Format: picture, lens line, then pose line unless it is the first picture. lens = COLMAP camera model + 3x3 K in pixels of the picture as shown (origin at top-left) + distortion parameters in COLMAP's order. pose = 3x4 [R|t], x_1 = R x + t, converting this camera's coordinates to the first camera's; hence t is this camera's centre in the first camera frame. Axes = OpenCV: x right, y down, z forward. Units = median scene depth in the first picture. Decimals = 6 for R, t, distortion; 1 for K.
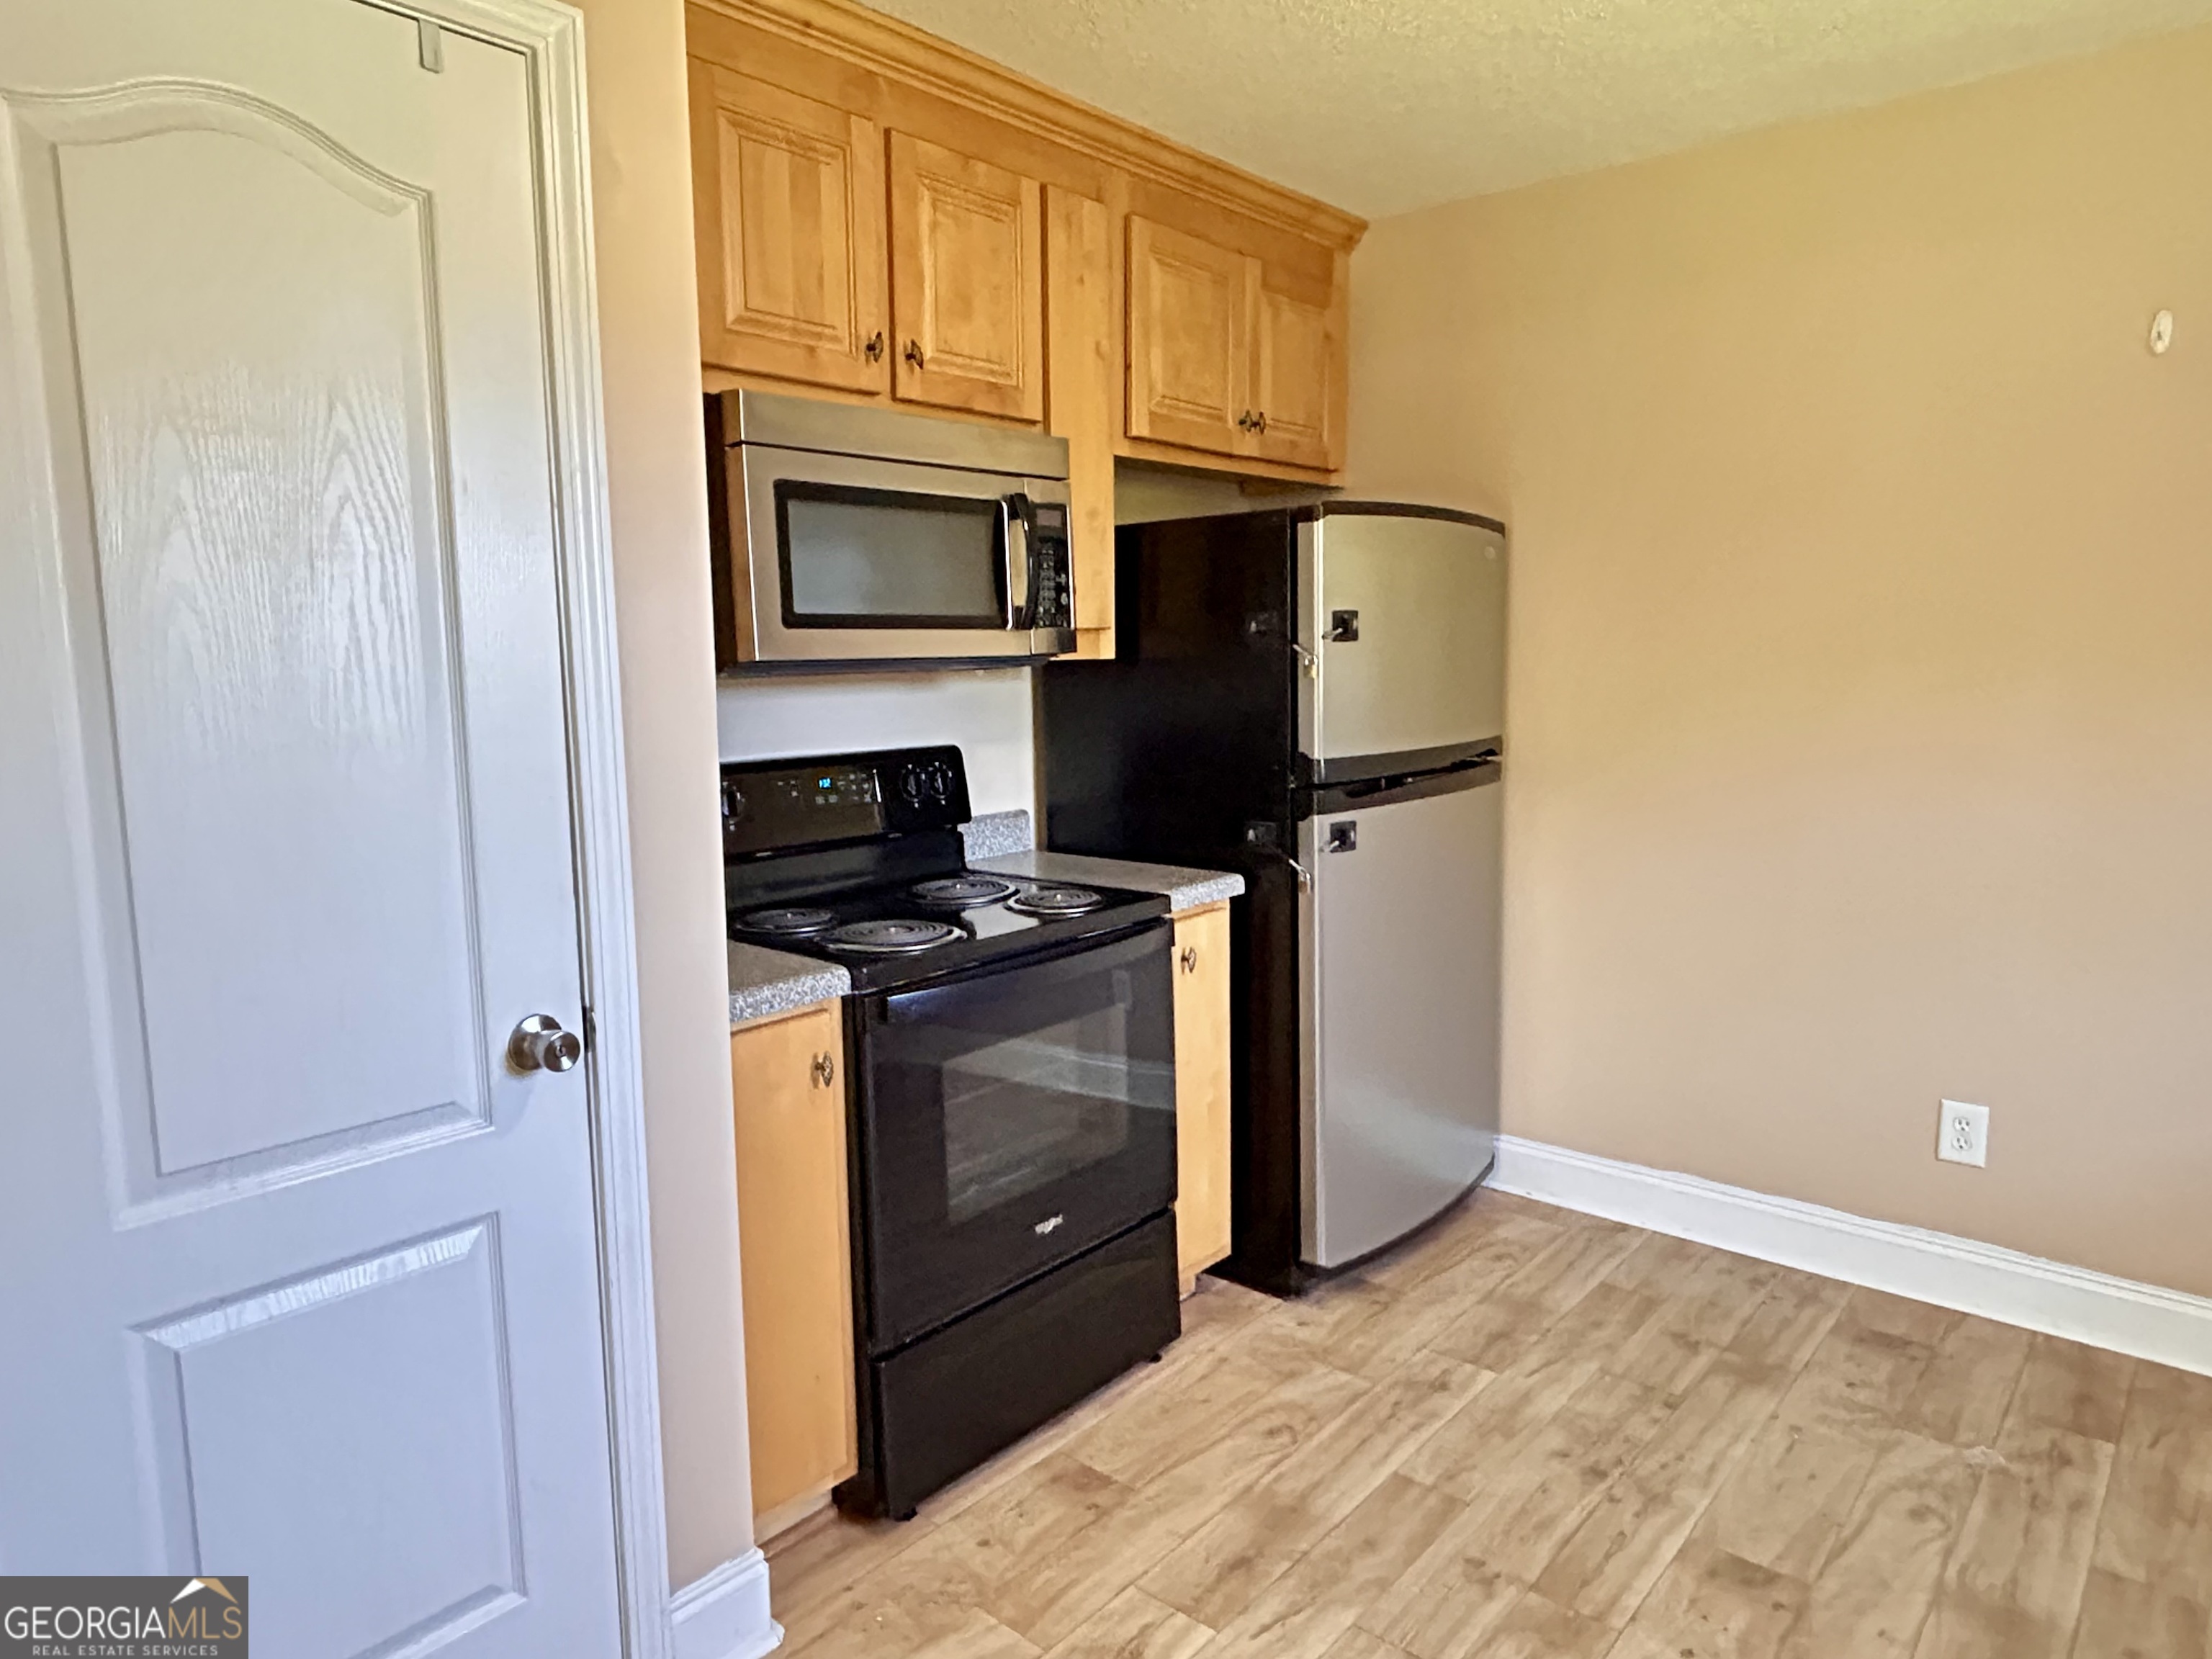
lens RADIAL K [[1377.6, 0, 1110.4], [0, 1377.6, 826.3], [0, 0, 1]] dist [0.001663, 0.001749]
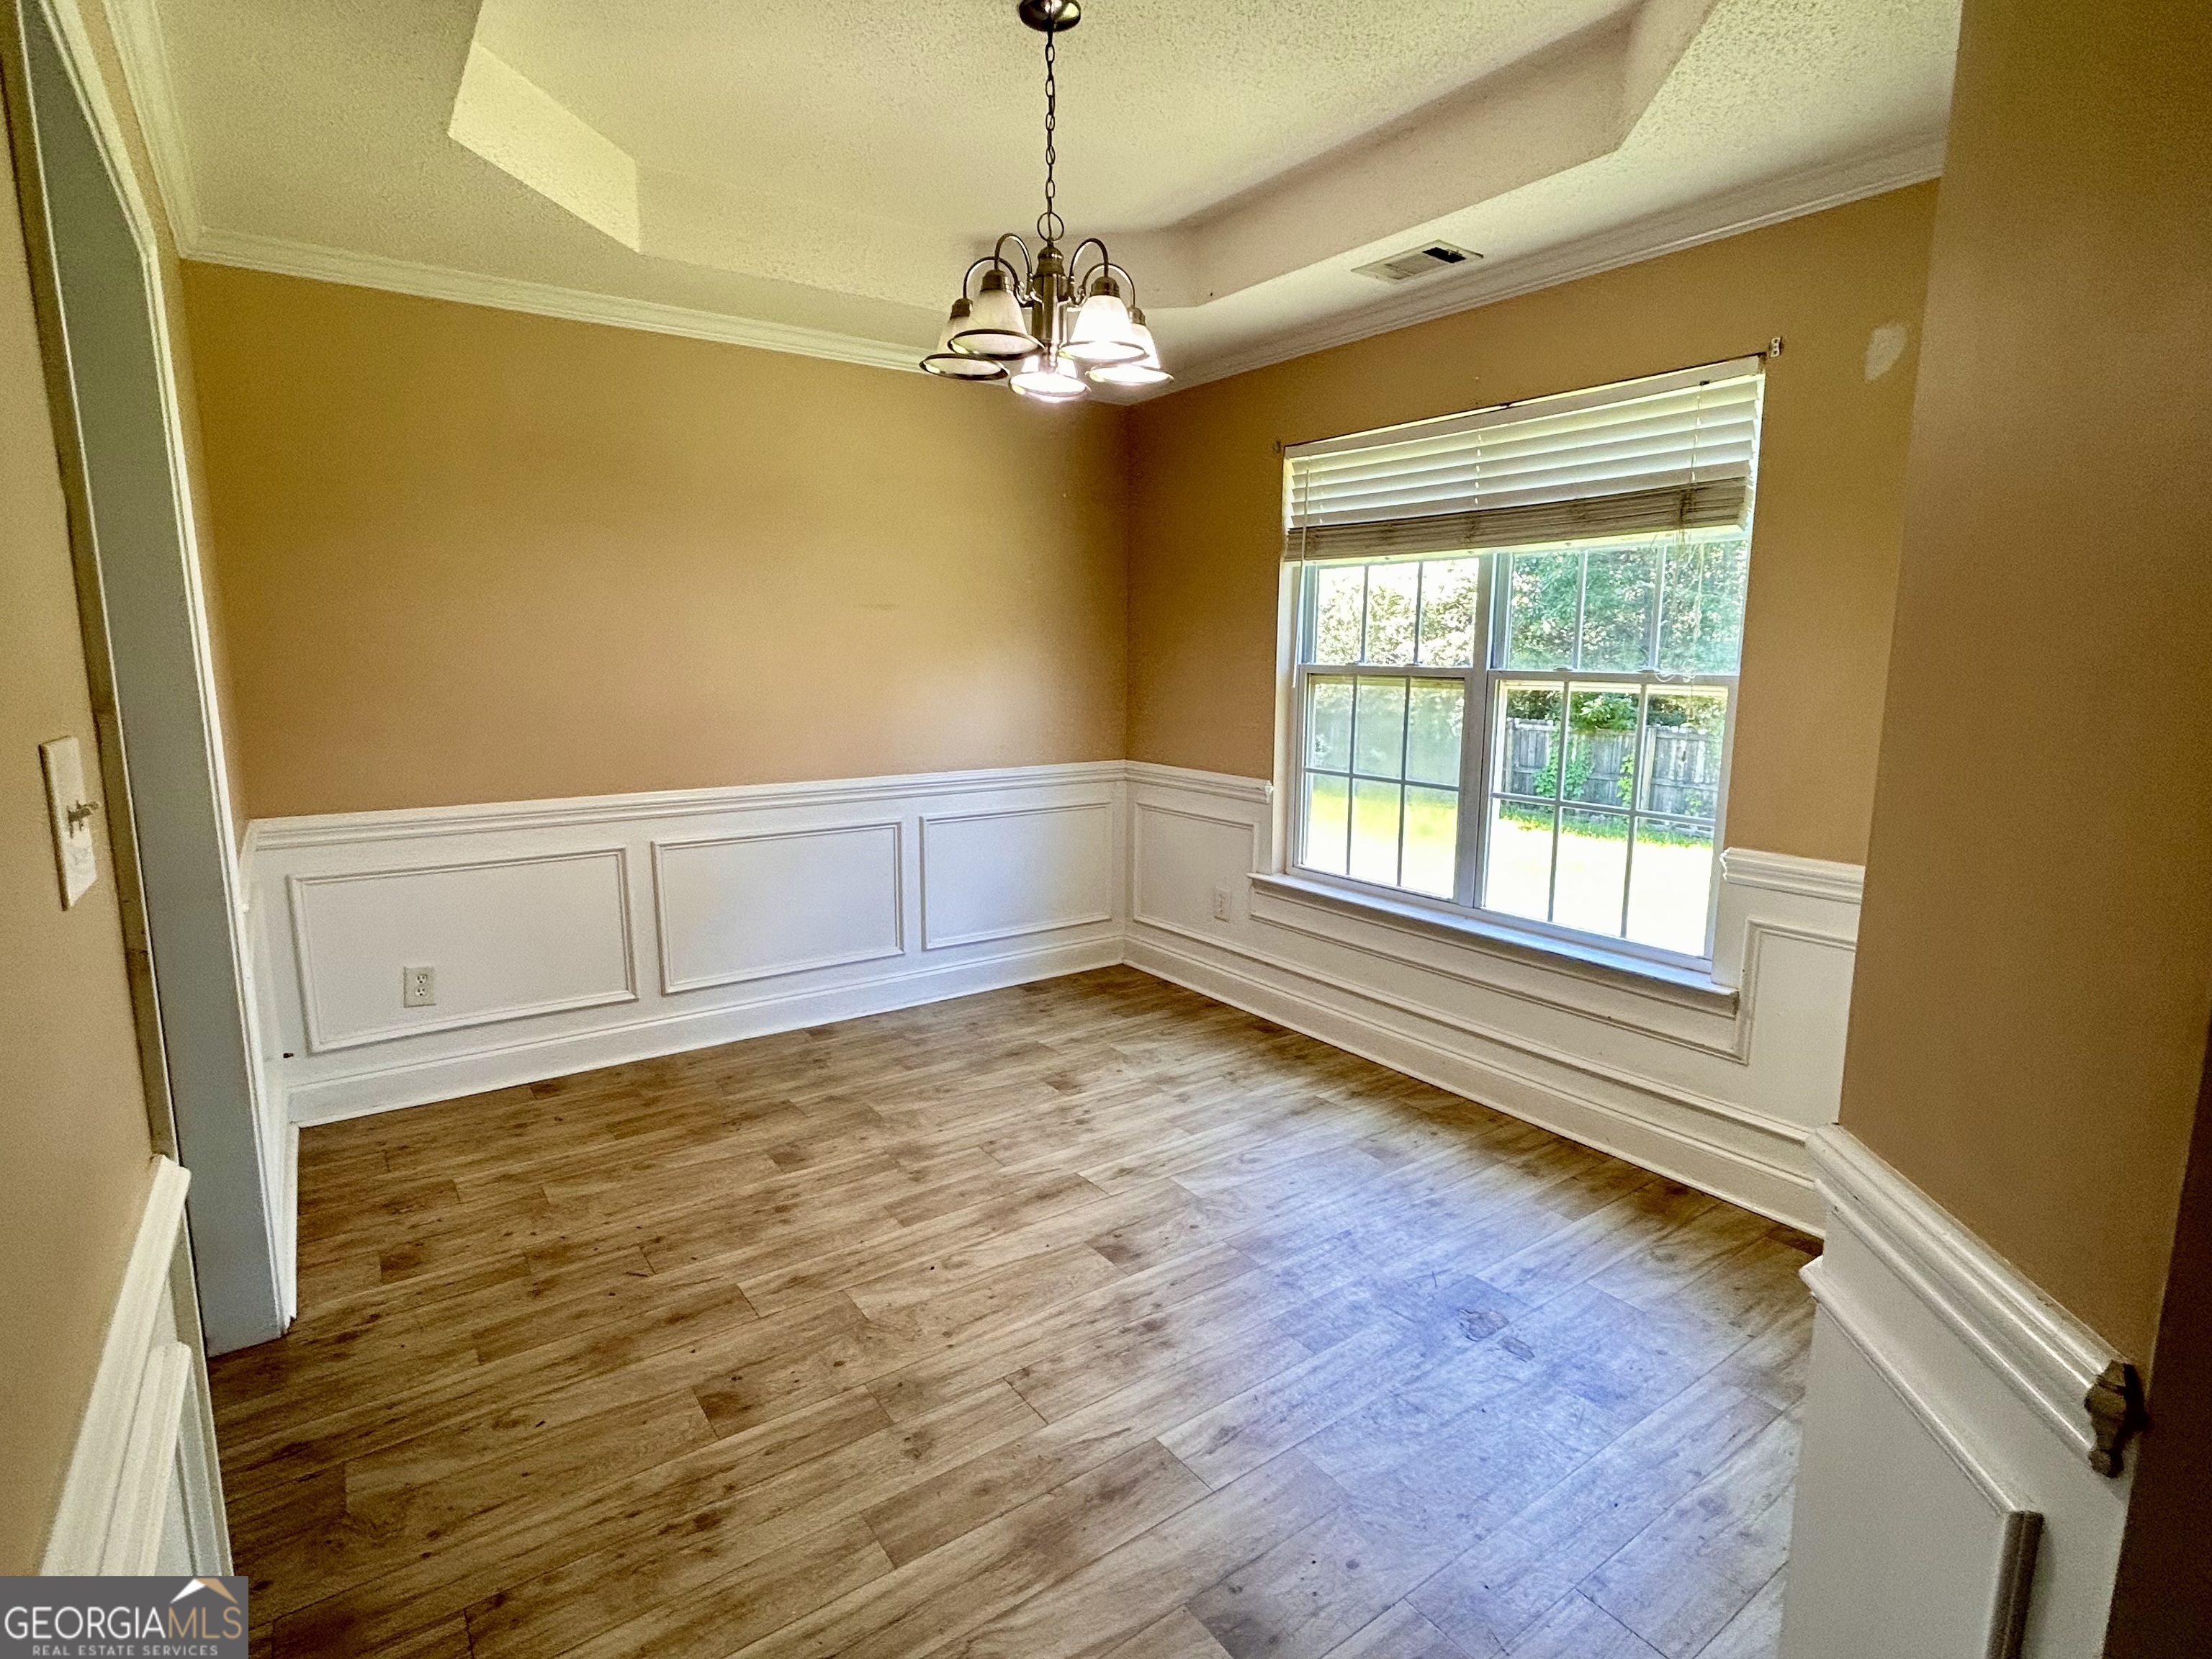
lens RADIAL K [[1111.5, 0, 1113.1], [0, 1111.5, 830.7], [0, 0, 1]] dist [-0.010728, 0.004258]
pose [[-0.973492, -0.018764, 0.227951, -0.002826], [0.045809, 0.960440, 0.274693, -0.245612], [-0.224087, 0.277853, -0.934121, 1.984502]]
